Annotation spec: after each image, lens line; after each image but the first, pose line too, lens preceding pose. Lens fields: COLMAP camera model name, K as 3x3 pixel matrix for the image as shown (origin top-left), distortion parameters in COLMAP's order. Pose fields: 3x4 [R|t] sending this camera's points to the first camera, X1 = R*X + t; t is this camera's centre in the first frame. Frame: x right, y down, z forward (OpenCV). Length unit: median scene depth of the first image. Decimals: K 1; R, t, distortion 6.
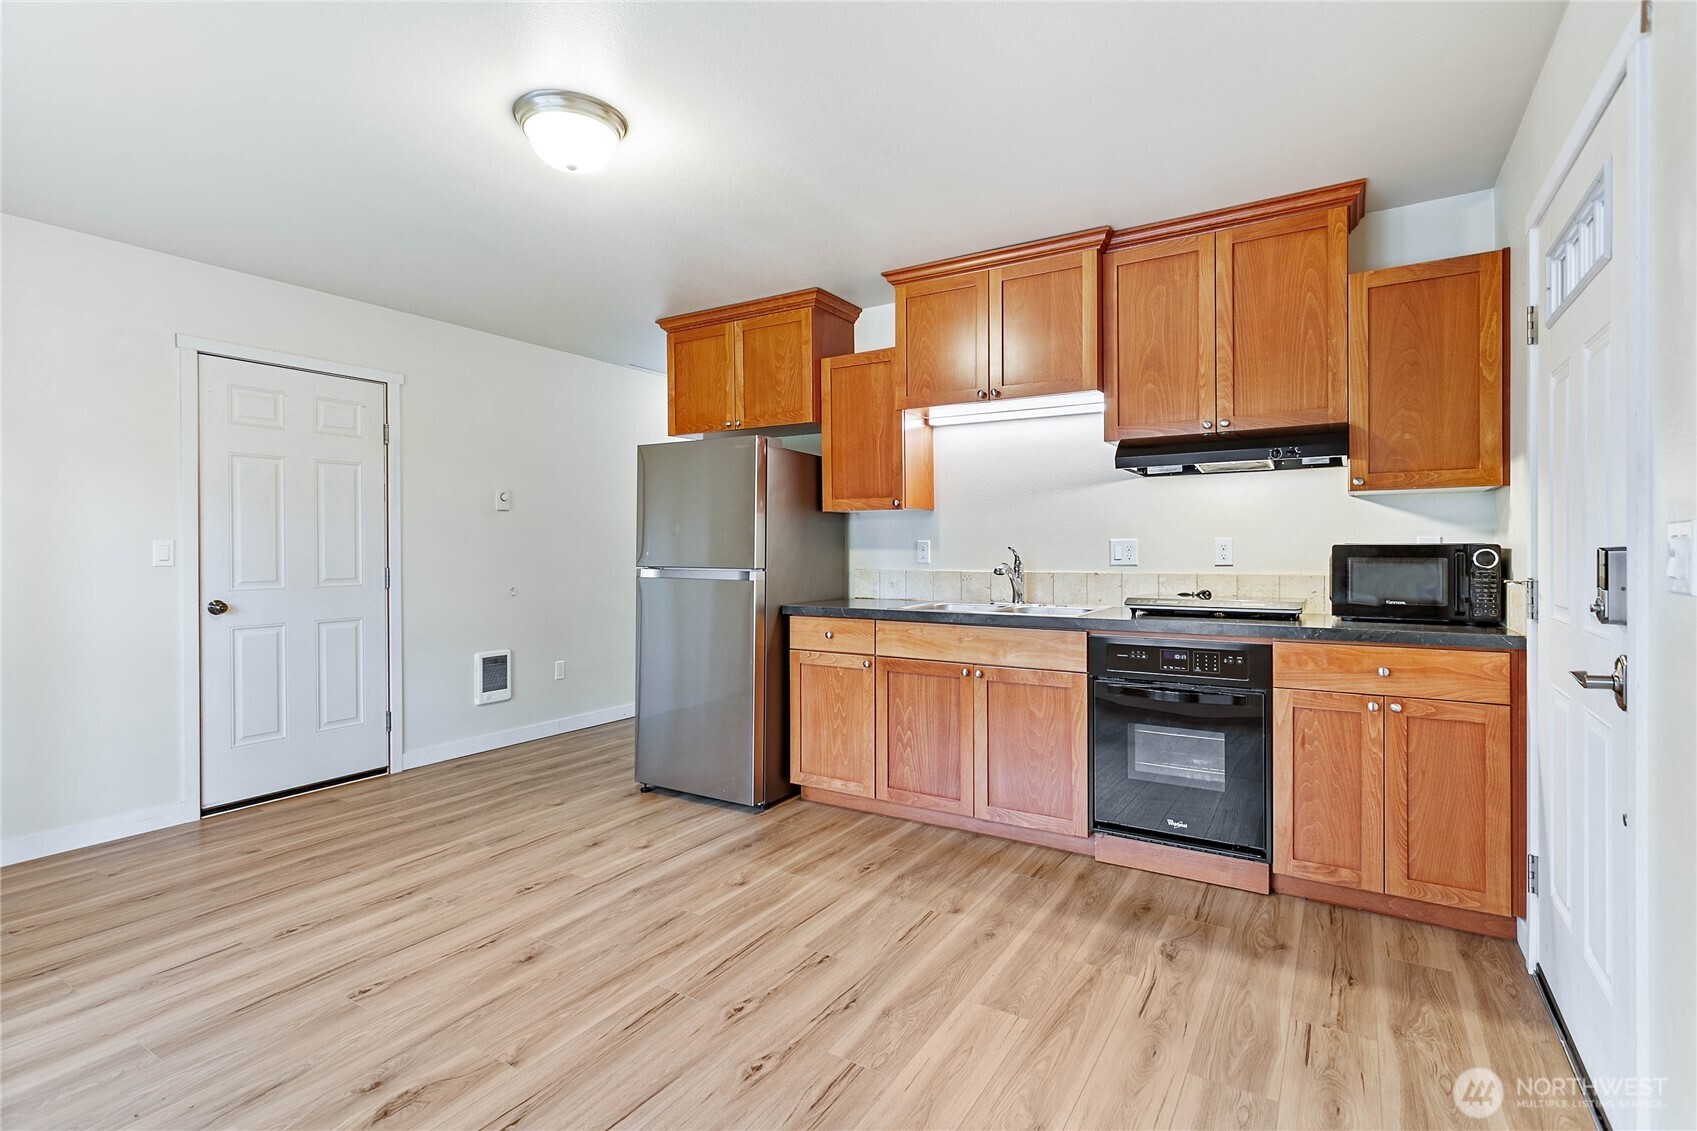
lens RADIAL K [[805.9, 0, 839.0], [0, 805.9, 548.3], [0, 0, 1]] dist [-0.004854, 0.001406]
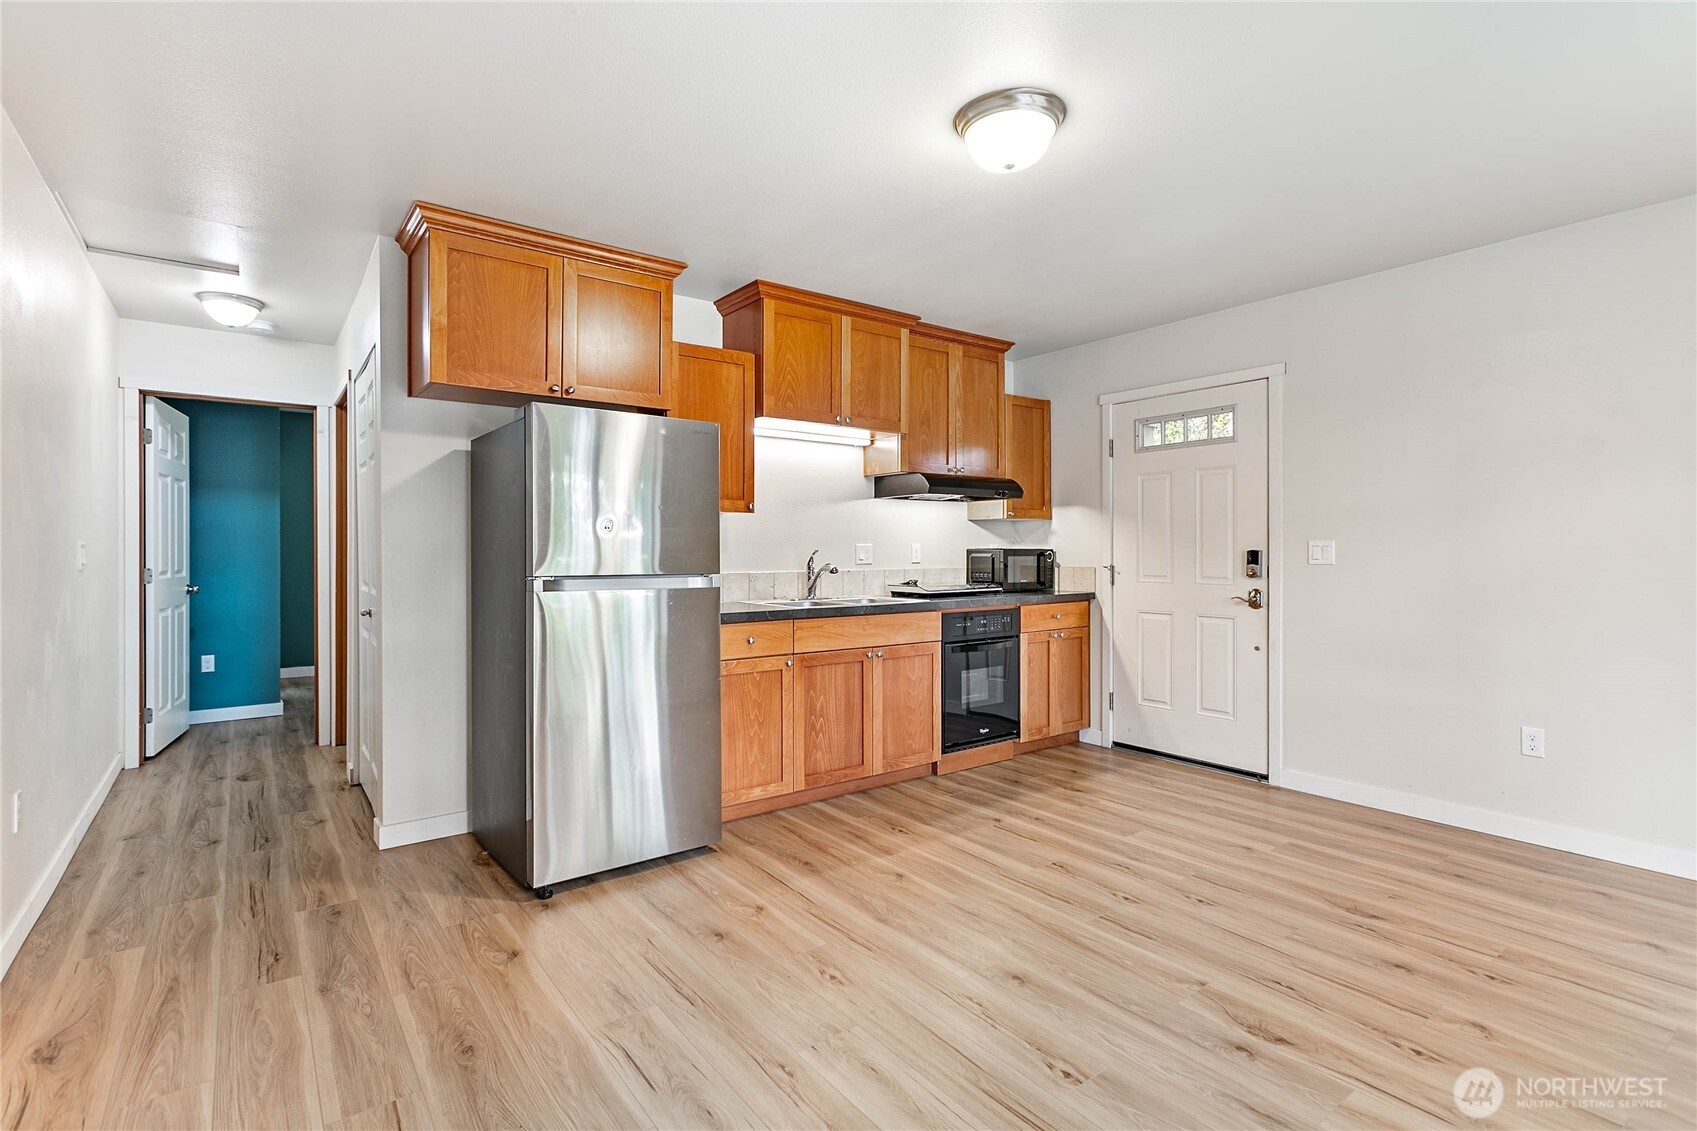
lens RADIAL K [[805.9, 0, 845.4], [0, 805.9, 556.4], [0, 0, 1]] dist [-0.004854, 0.001406]
pose [[0.360367, -0.005089, 0.932797, -1.077801], [0.001105, 0.999987, 0.005029, 0.002590], [-0.932810, -0.000781, 0.360368, 0.676044]]
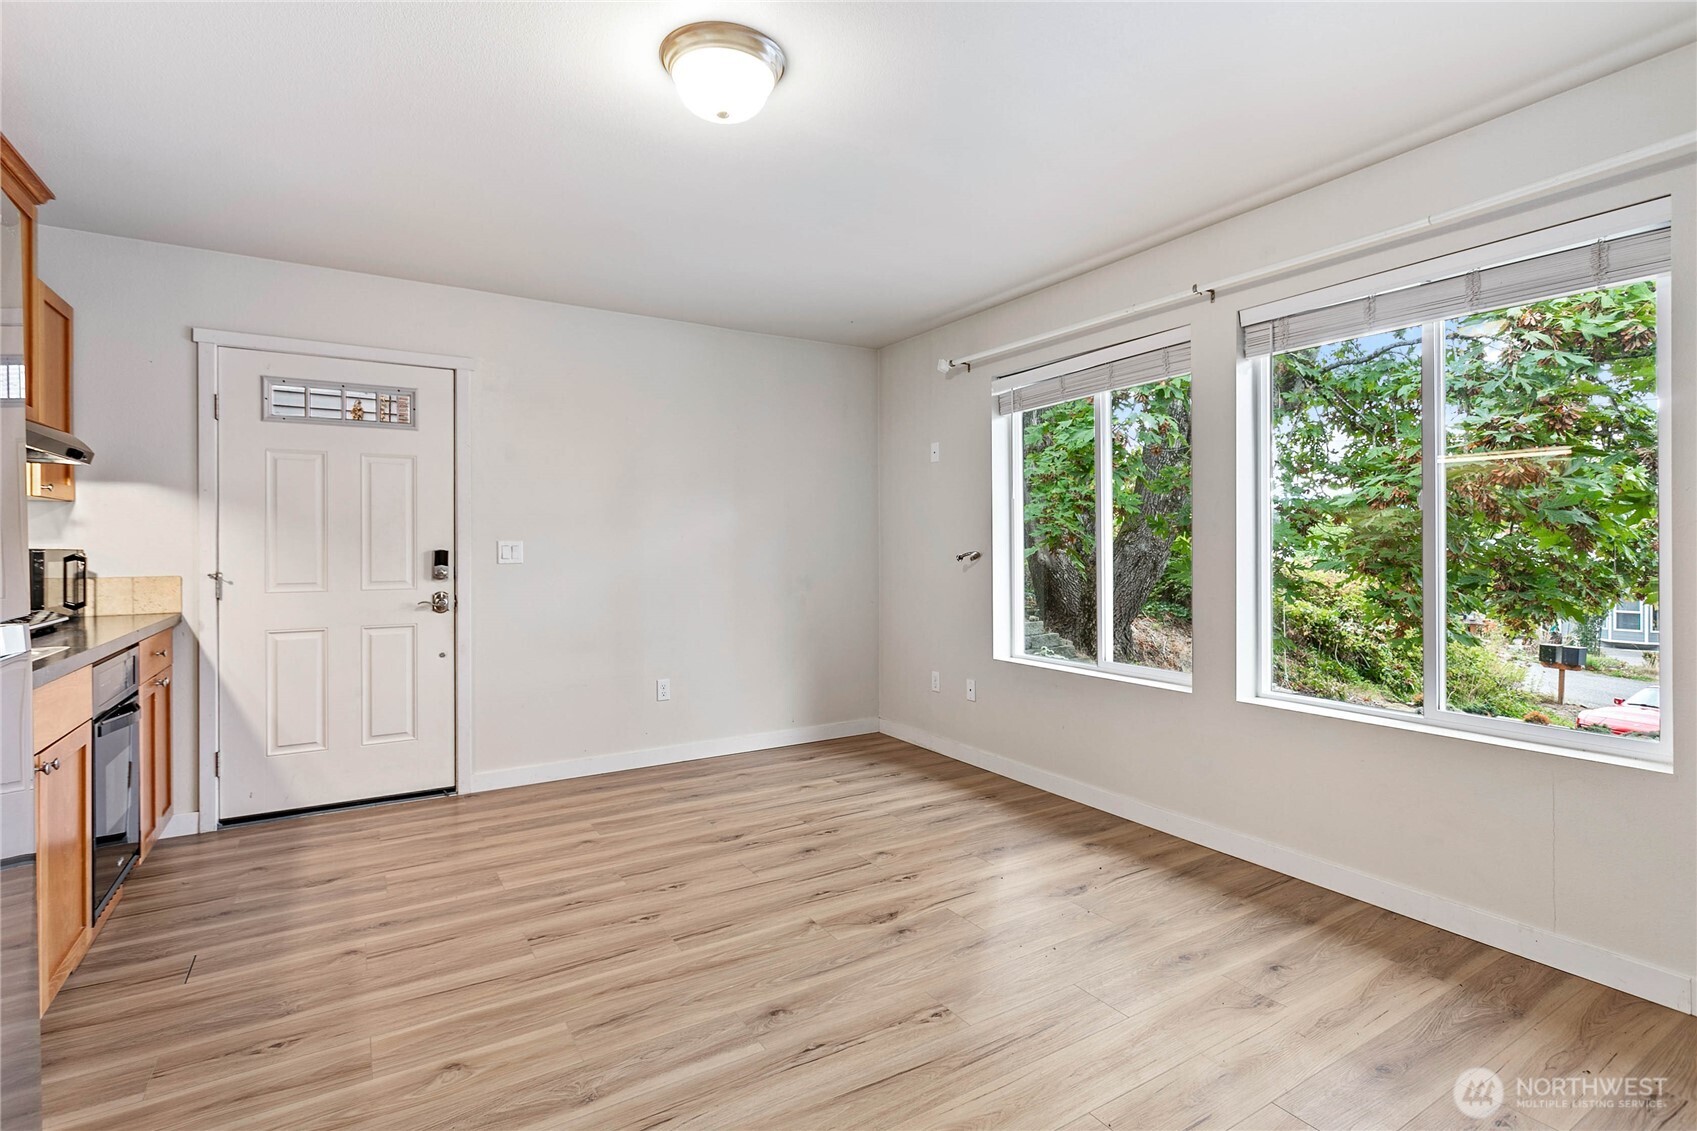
lens RADIAL K [[805.9, 0, 839.0], [0, 805.9, 559.4], [0, 0, 1]] dist [-0.004854, 0.001406]
pose [[-0.895956, -0.000675, 0.444141, -0.671711], [0.006724, 0.999864, 0.015083, -0.000803], [-0.444091, 0.016500, -0.895830, 1.400132]]
